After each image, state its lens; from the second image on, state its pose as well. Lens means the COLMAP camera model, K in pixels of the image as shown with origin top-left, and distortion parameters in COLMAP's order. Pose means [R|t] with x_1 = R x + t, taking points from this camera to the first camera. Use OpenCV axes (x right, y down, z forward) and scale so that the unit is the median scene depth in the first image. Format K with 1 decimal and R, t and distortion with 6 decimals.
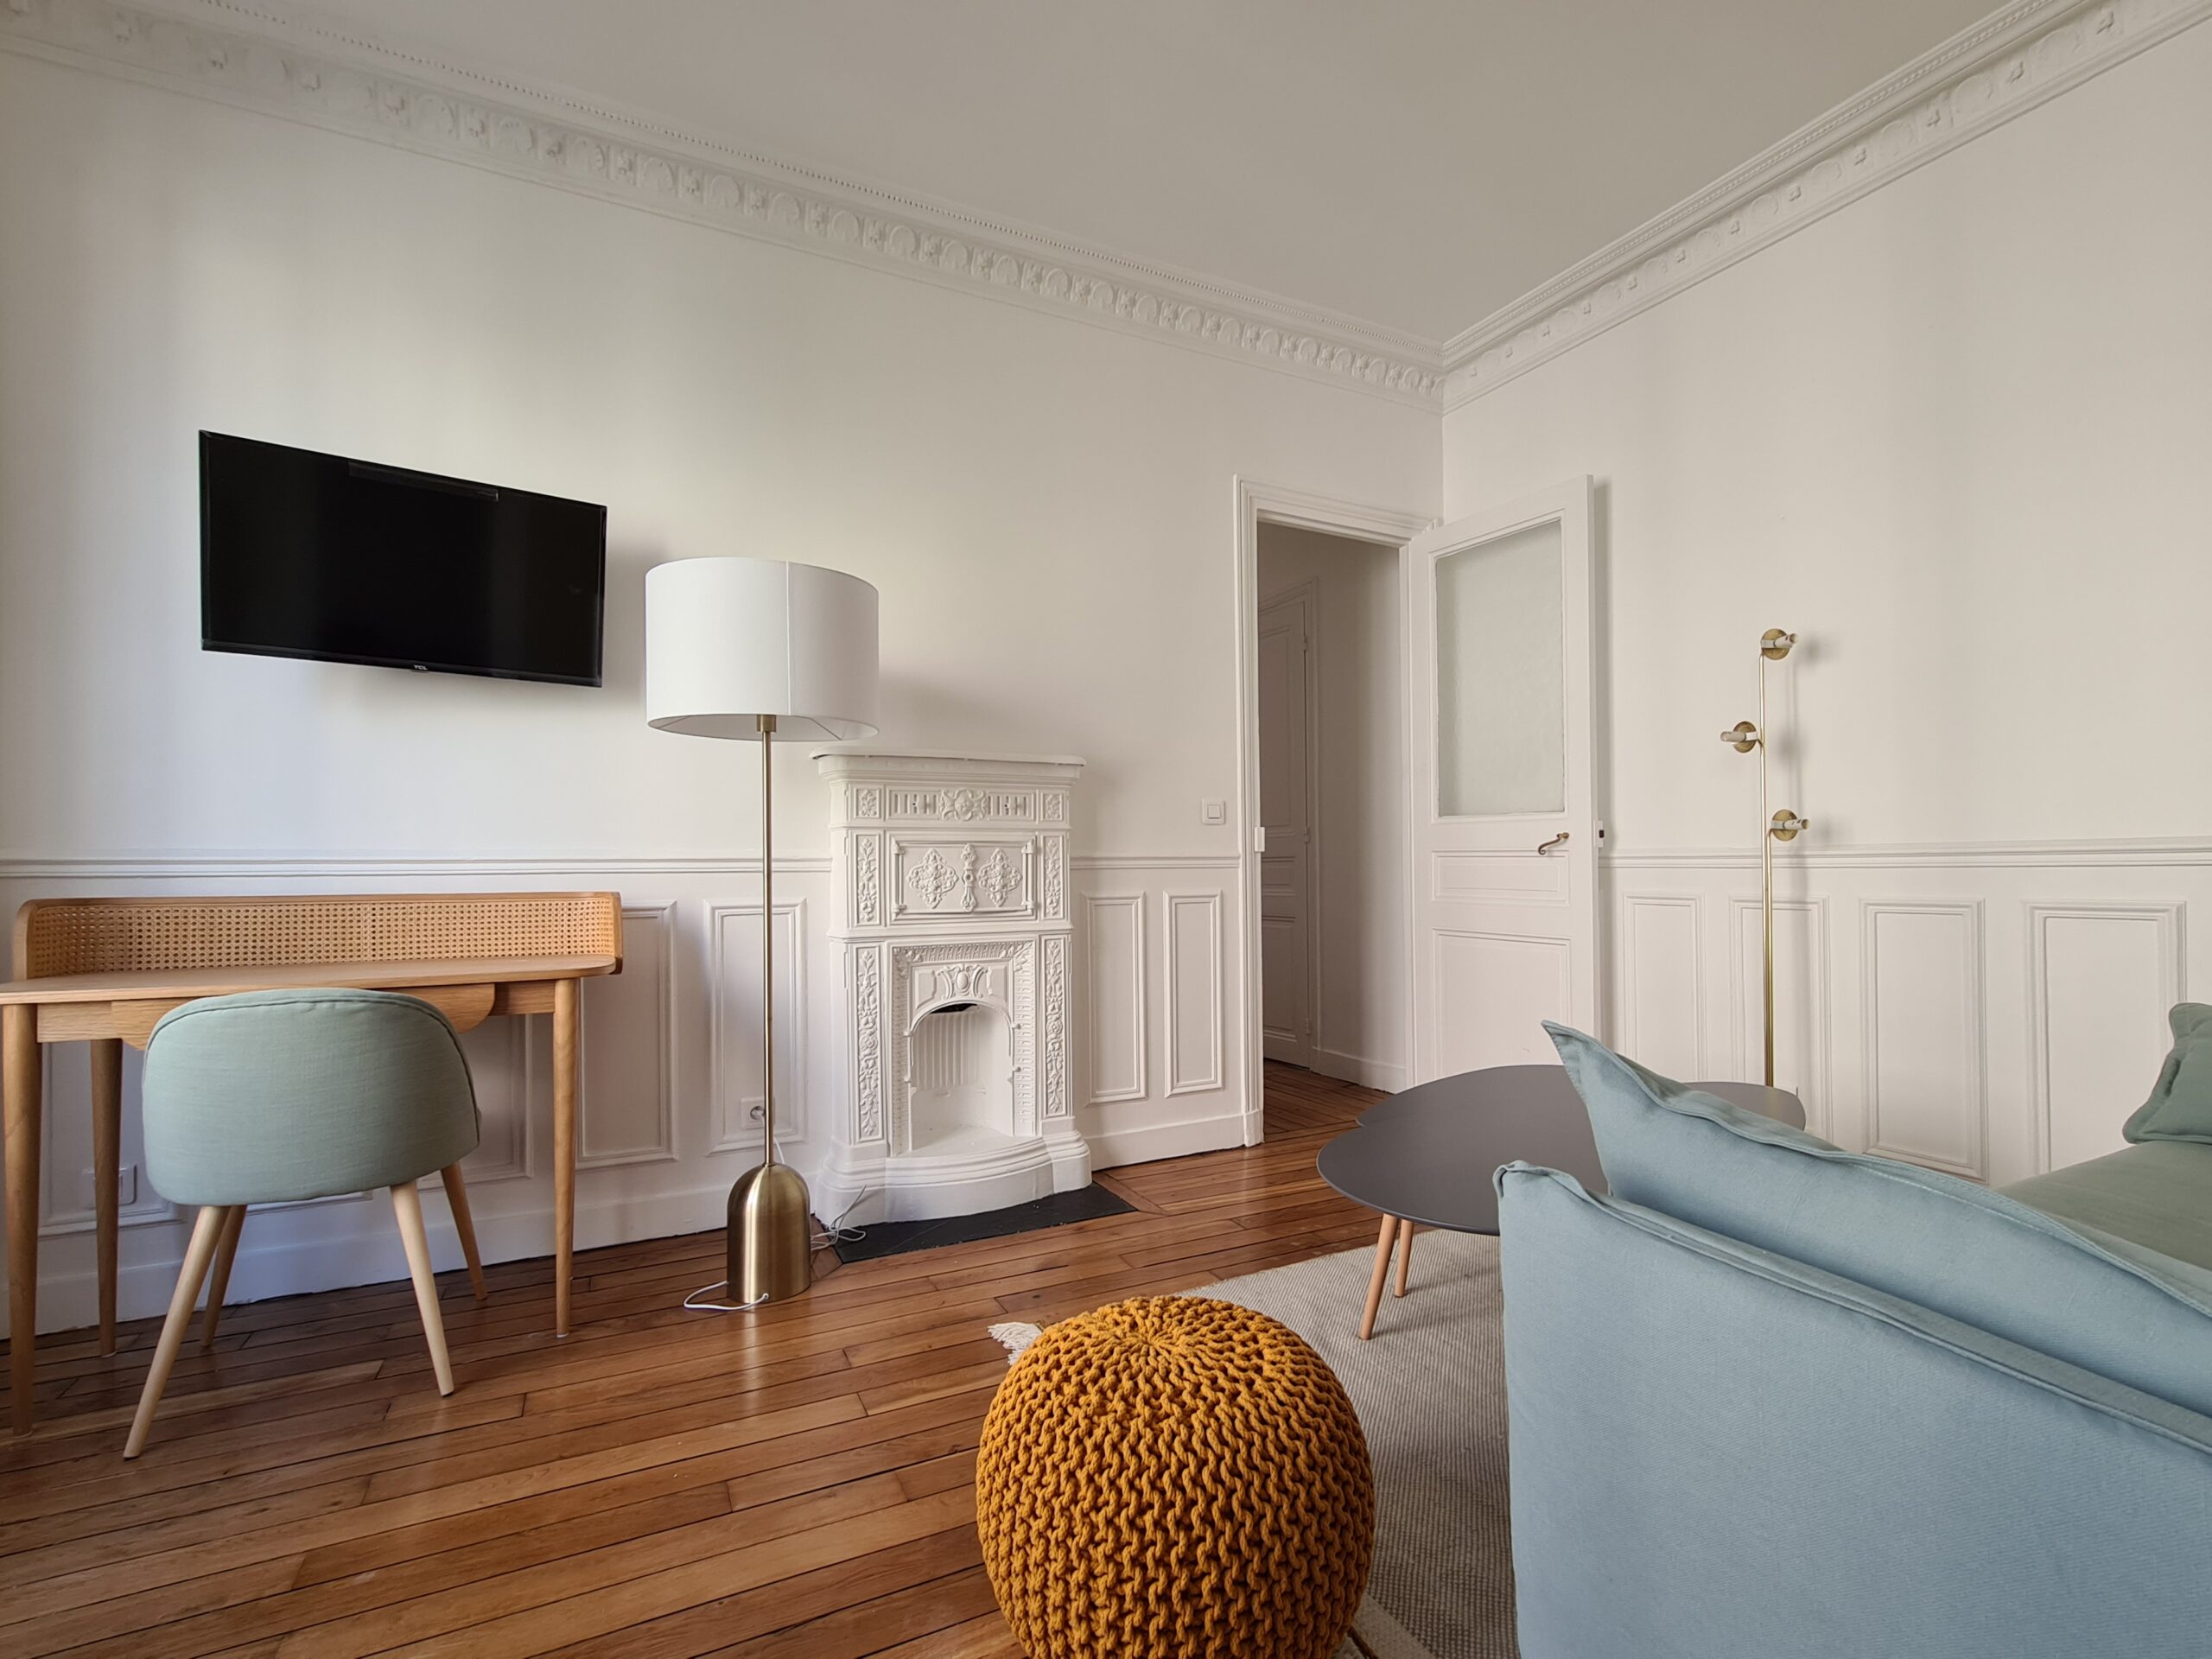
lens RADIAL K [[1003.2, 0, 1103.8], [0, 1003.2, 872.6], [0, 0, 1]] dist [-0.004309, -0.001061]
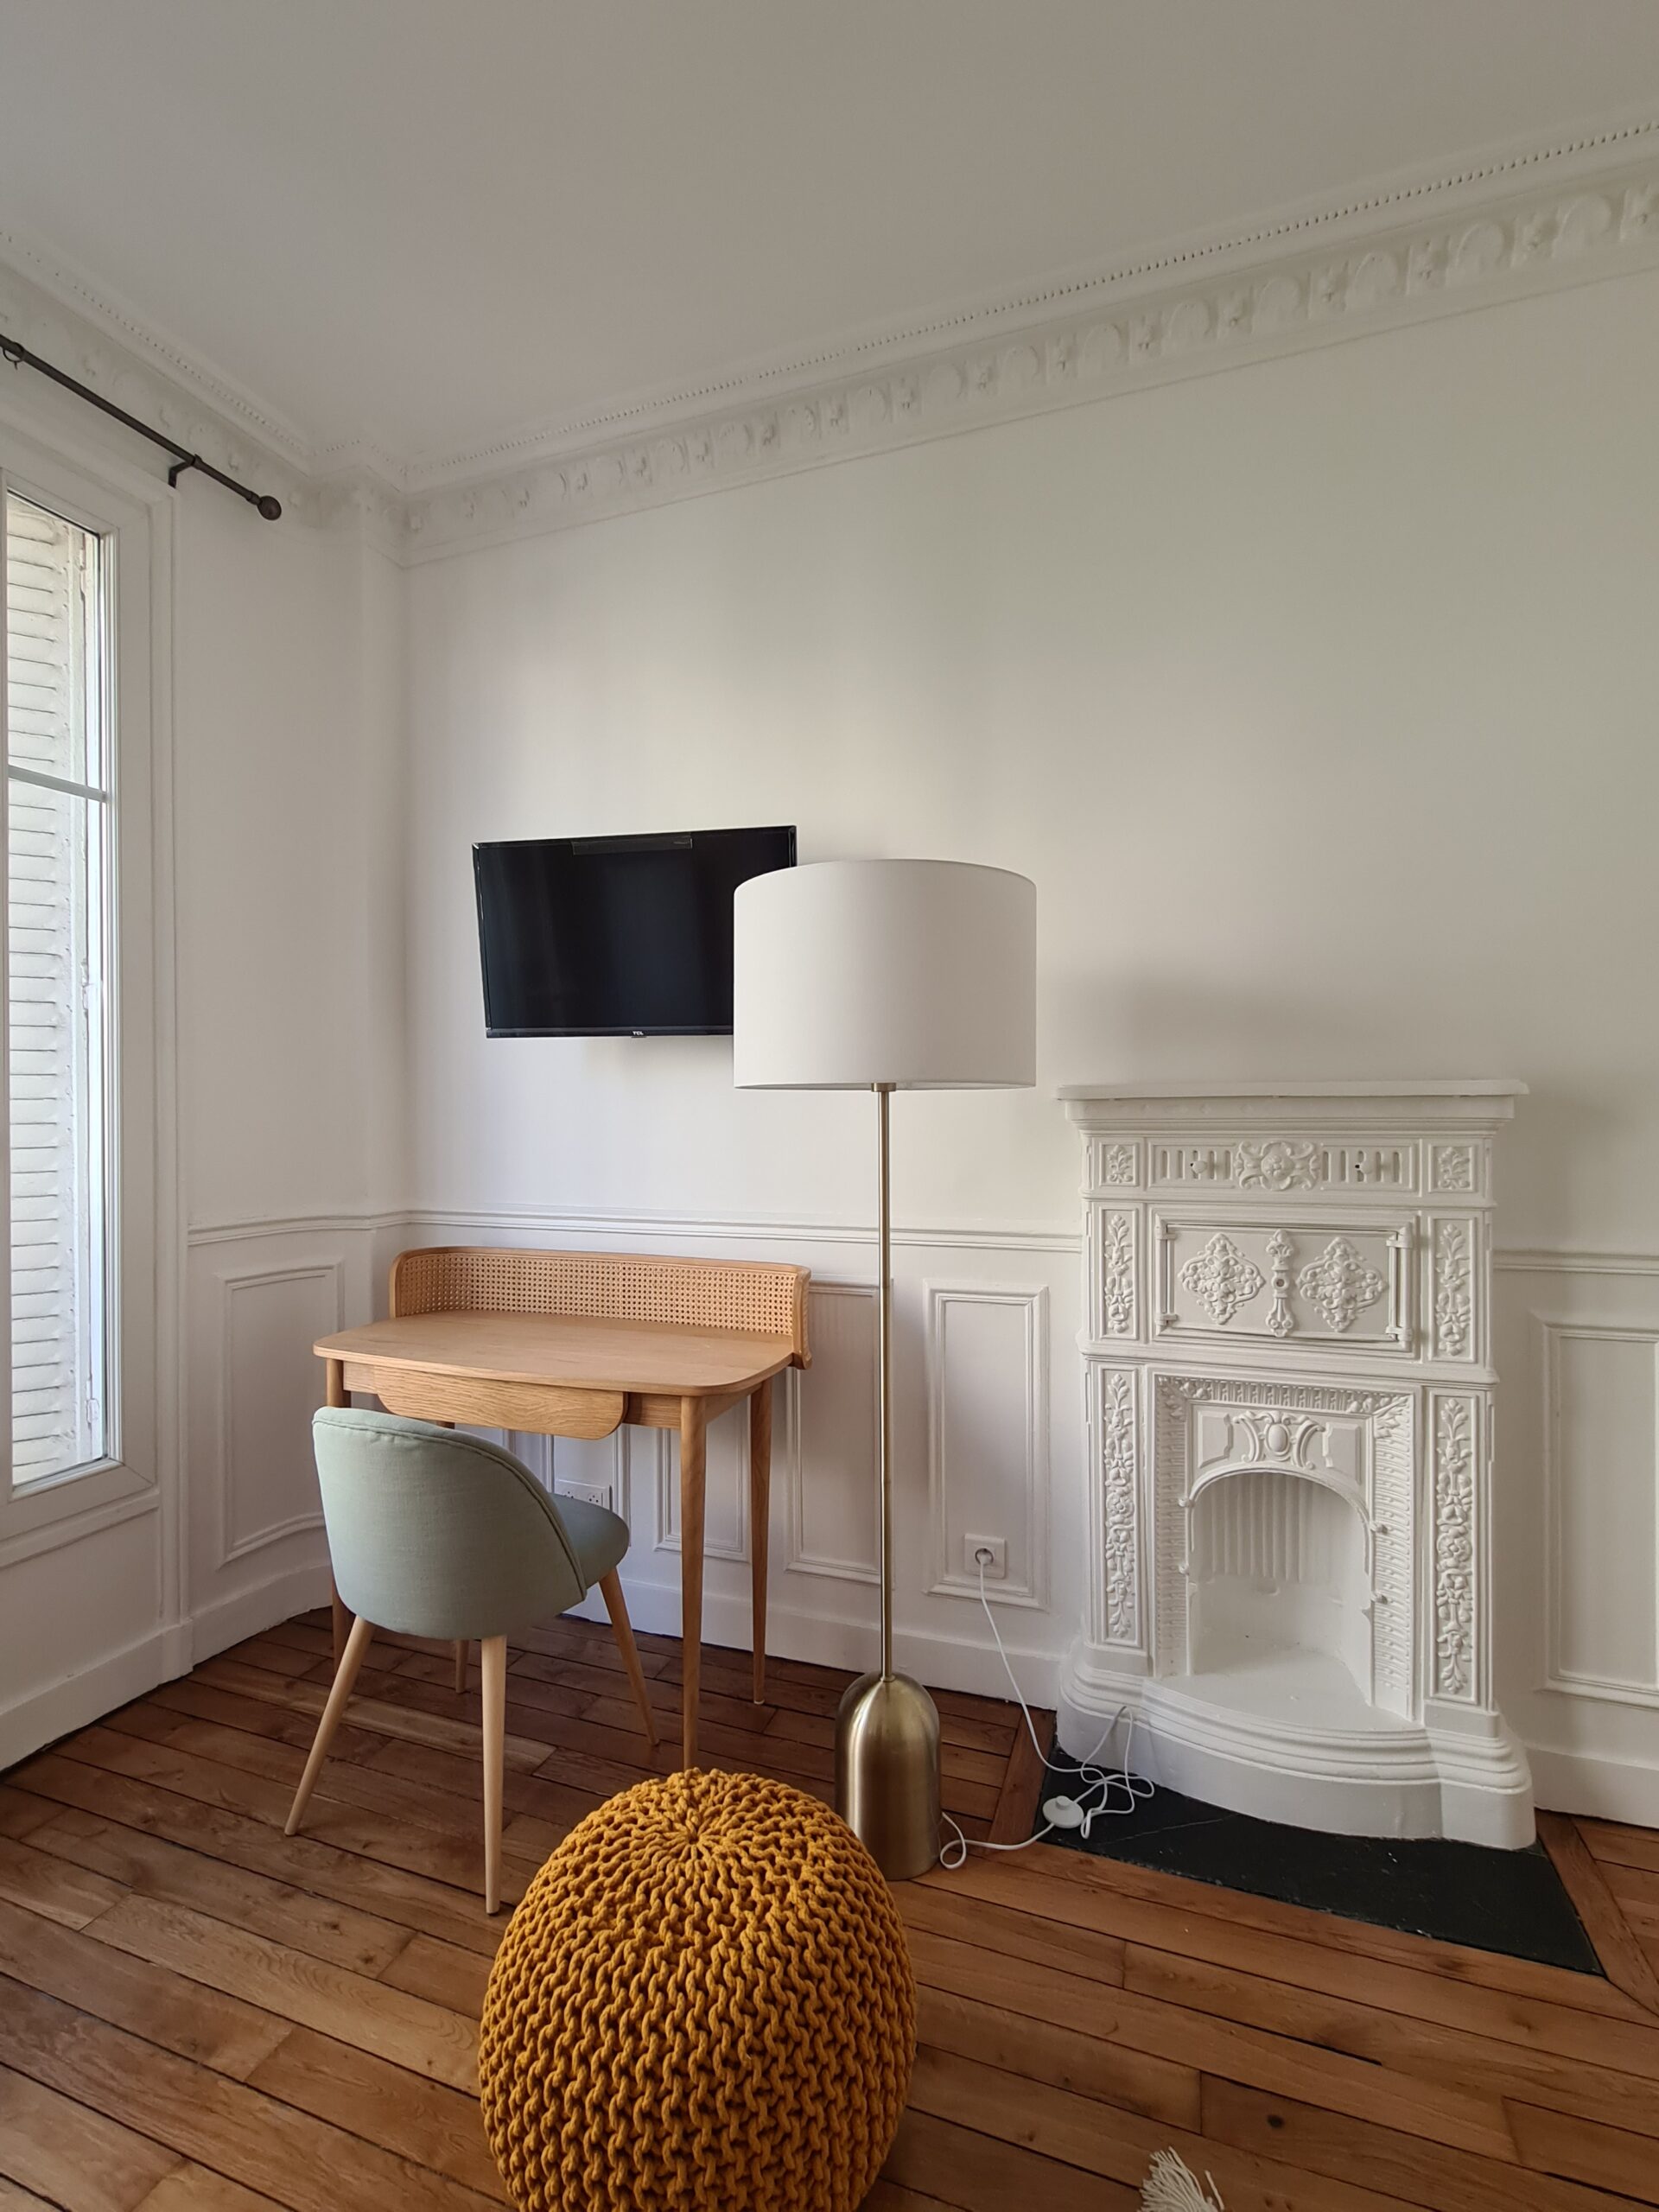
lens RADIAL K [[1003.2, 0, 829.5], [0, 1003.2, 1106.0], [0, 0, 1]] dist [-0.004309, -0.001061]
pose [[0.684361, 0.009296, -0.729084, 0.129888], [-0.000115, 0.999920, 0.012641, -0.114439], [0.729143, -0.008567, 0.684308, 0.363174]]
